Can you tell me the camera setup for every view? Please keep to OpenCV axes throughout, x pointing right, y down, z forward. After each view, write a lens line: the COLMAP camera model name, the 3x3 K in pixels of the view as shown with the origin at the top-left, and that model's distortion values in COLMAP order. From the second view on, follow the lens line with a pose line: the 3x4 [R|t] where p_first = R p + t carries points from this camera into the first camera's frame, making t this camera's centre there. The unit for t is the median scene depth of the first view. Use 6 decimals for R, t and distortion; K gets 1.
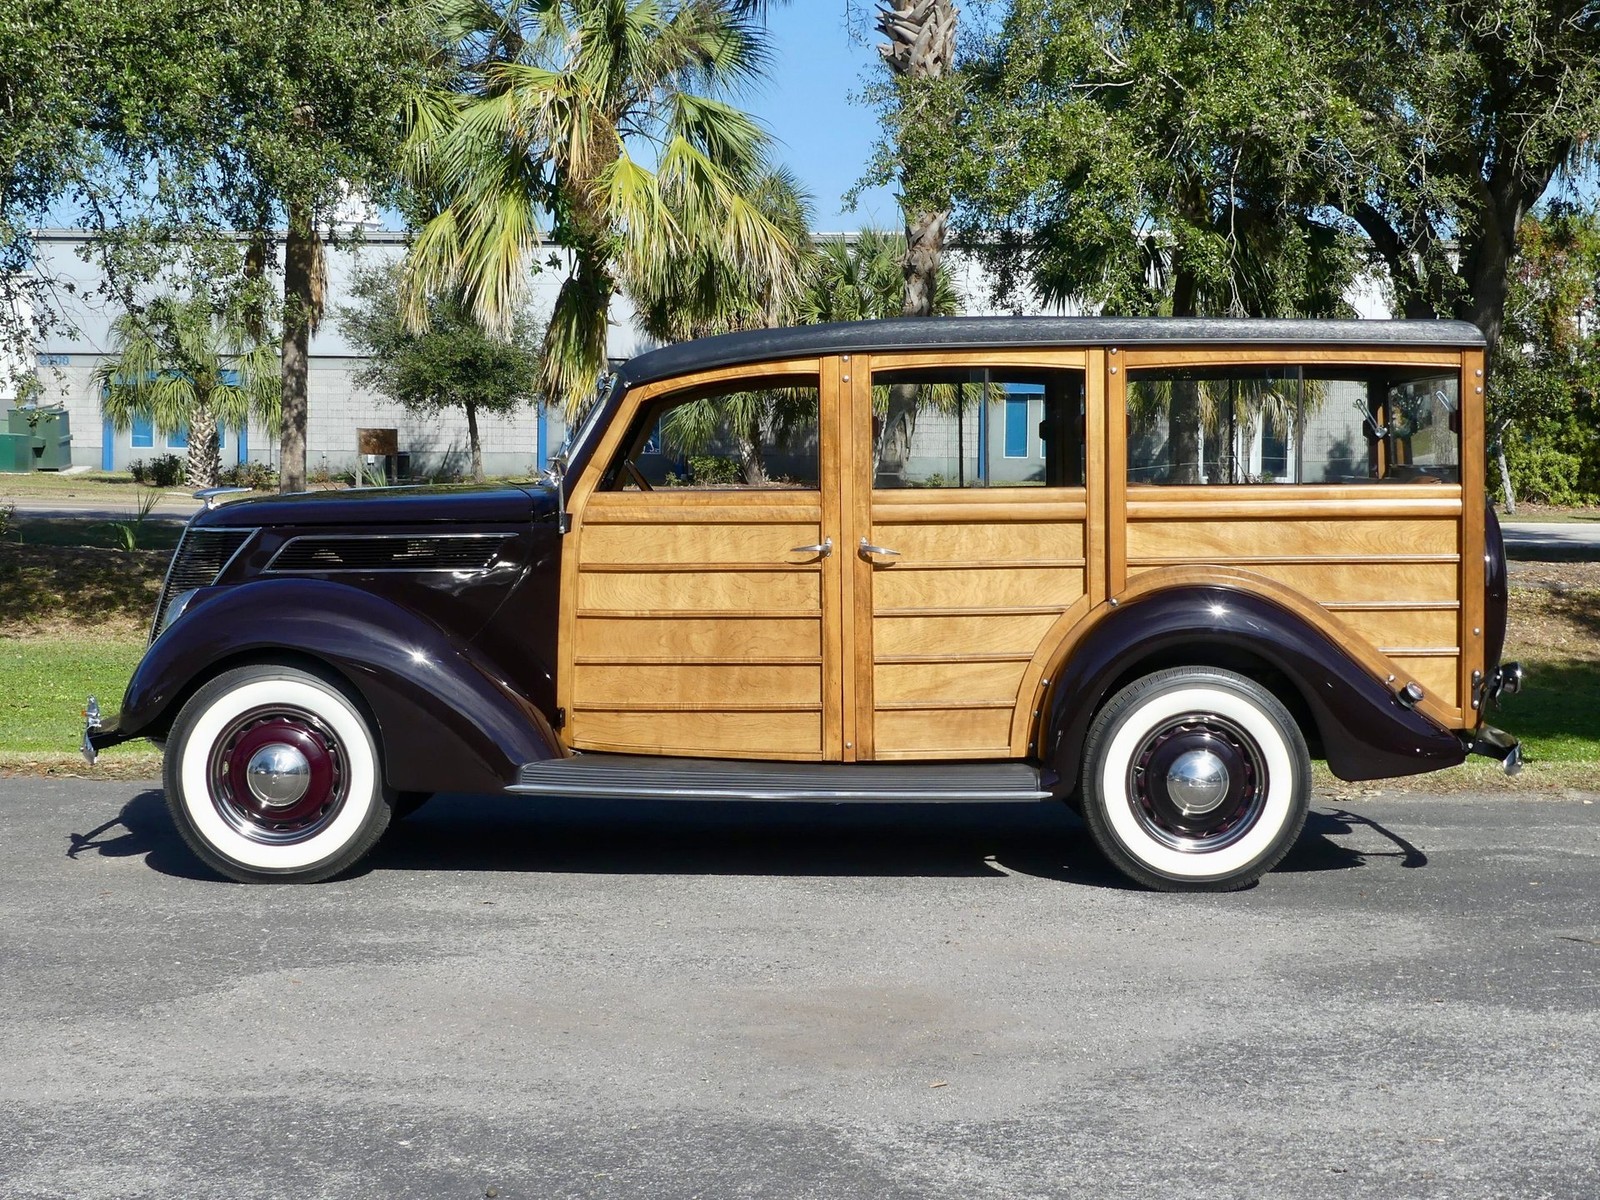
lens RADIAL K [[2681.6, 0, 840.6], [0, 2681.6, 573.9], [0, 0, 1]] dist [-0.001395, -0.006999]
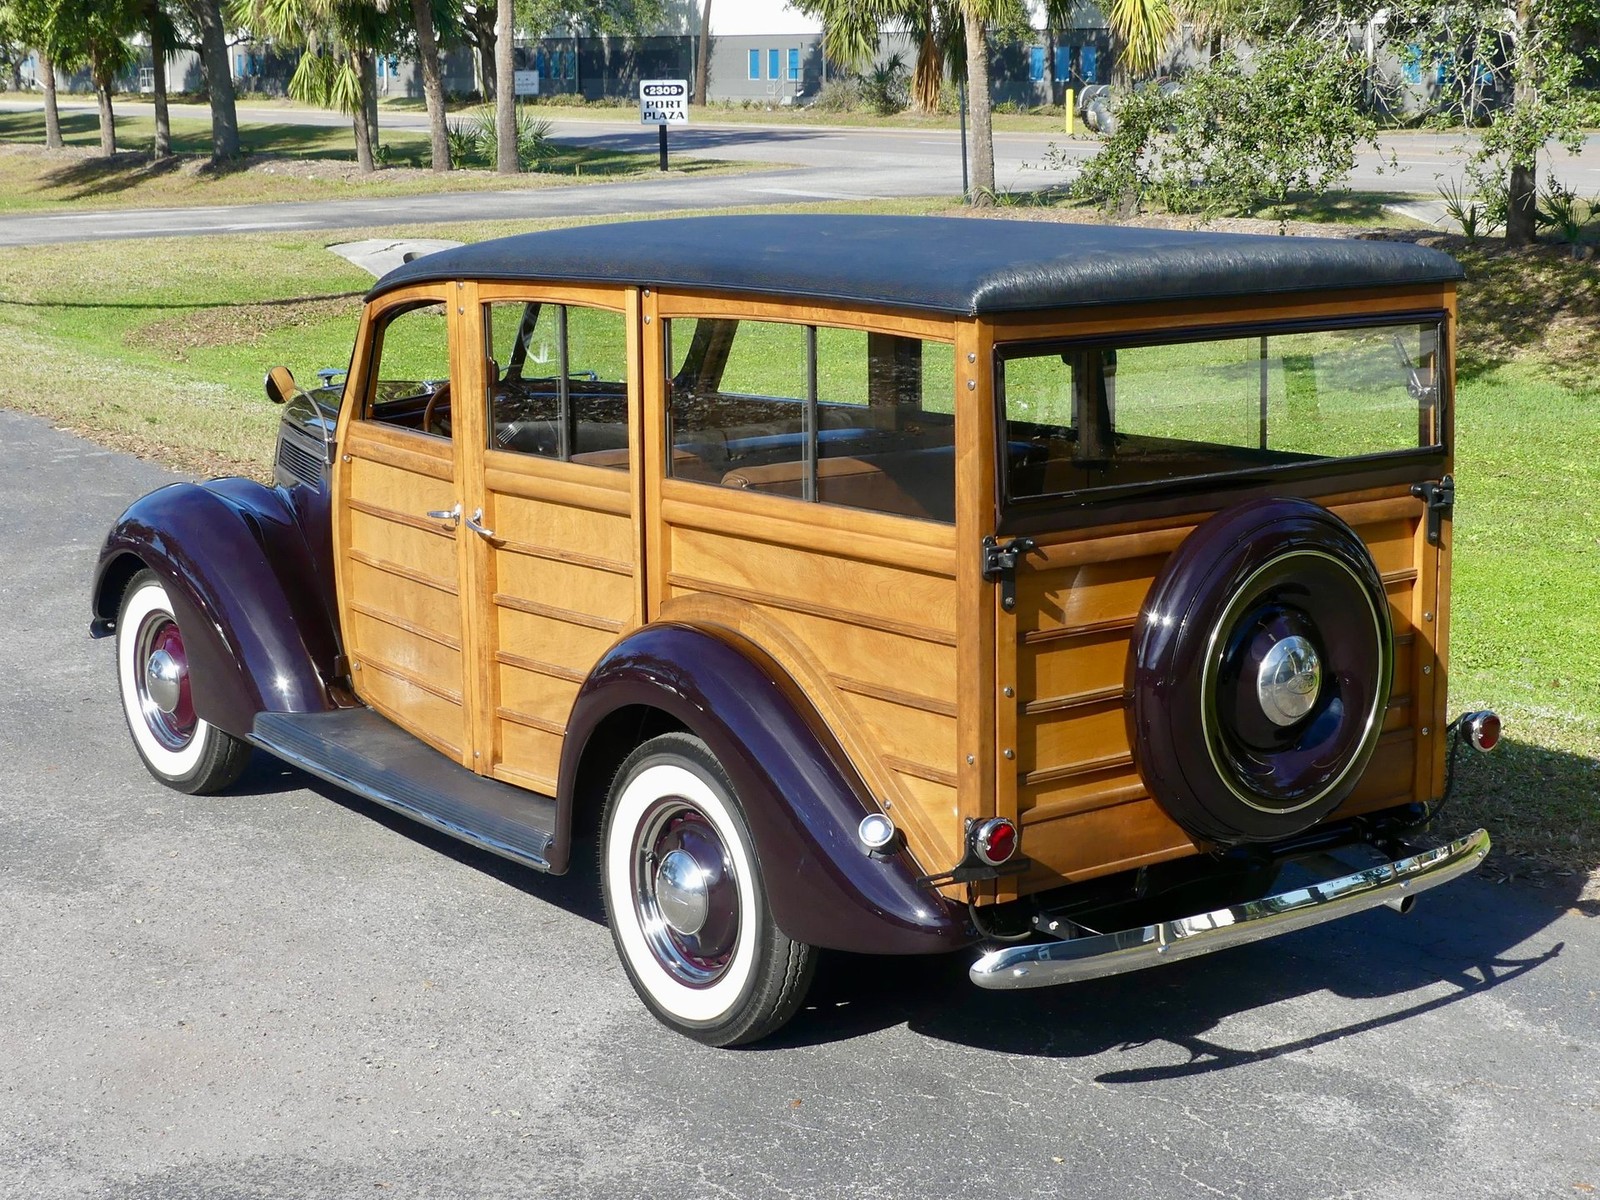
lens RADIAL K [[2800.1, 0, 856.6], [0, 2800.1, 601.3], [0, 0, 1]] dist [-0.007707, 0.035639]
pose [[0.604423, 0.138409, -0.784548, 0.737307], [-0.023587, 0.987470, 0.156037, -0.118833], [0.796314, -0.075807, 0.600114, 0.575424]]
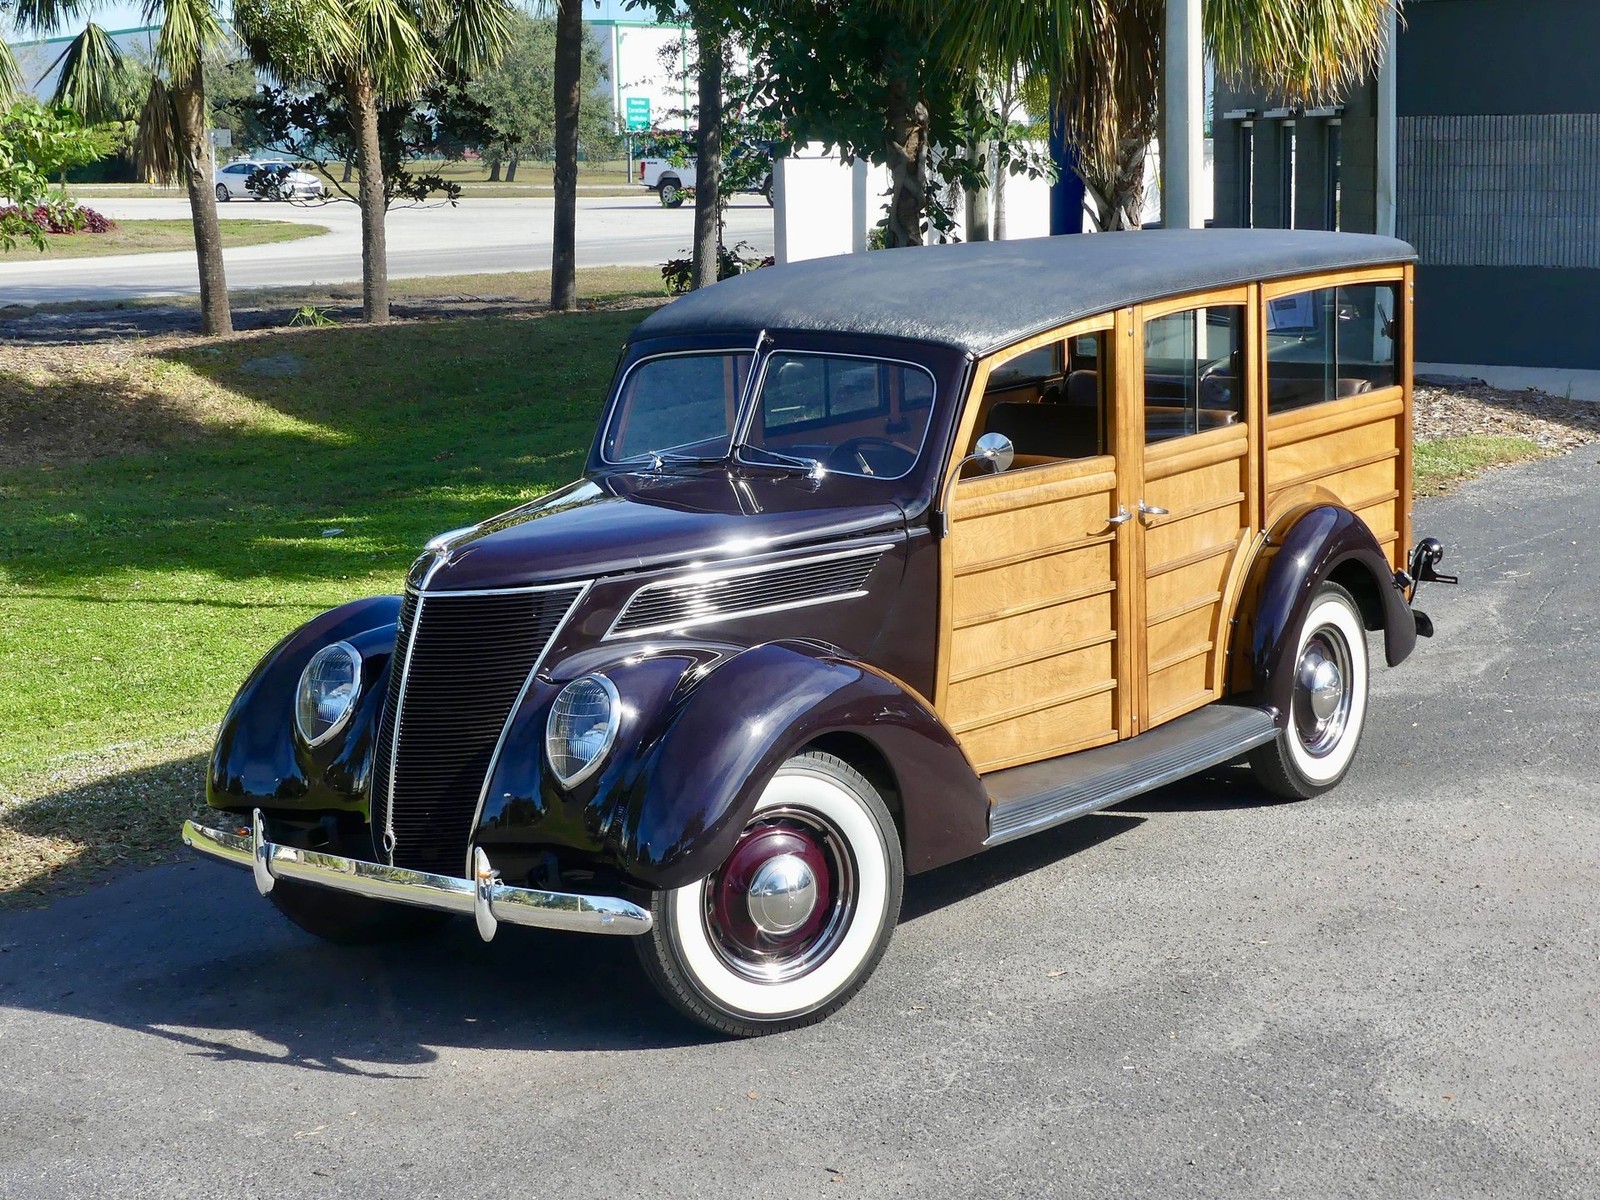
lens RADIAL K [[2736.8, 0, 809.4], [0, 2736.8, 588.0], [0, 0, 1]] dist [-0.007482, 0.030241]
pose [[0.593715, -0.148537, 0.790847, -0.816745], [0.060113, 0.988256, 0.140486, -0.123394], [-0.802427, -0.035869, 0.595672, 0.514485]]
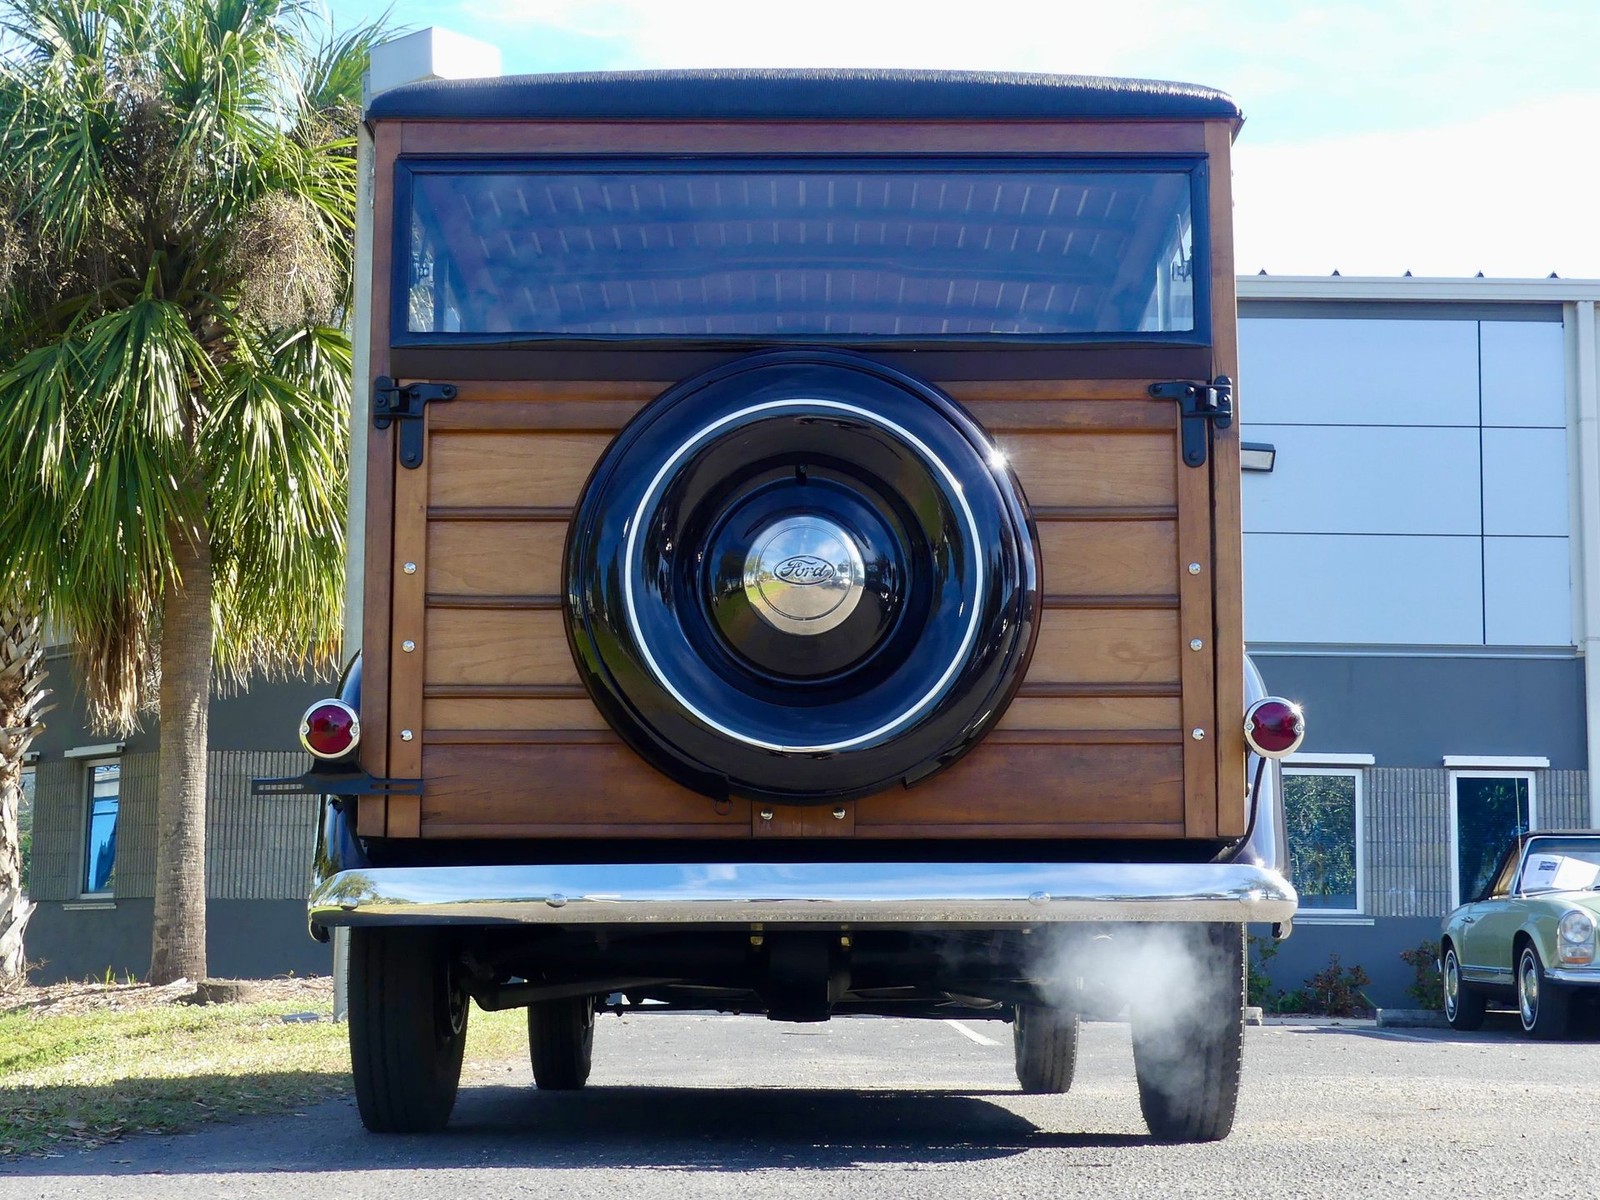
lens RADIAL K [[2736.8, 0, 809.4], [0, 2736.8, 588.0], [0, 0, 1]] dist [-0.007482, 0.030241]
pose [[-0.032931, 0.142215, 0.989288, -0.964937], [0.030389, 0.989510, -0.141235, 0.071549], [-0.998996, 0.025413, -0.036907, 1.176894]]
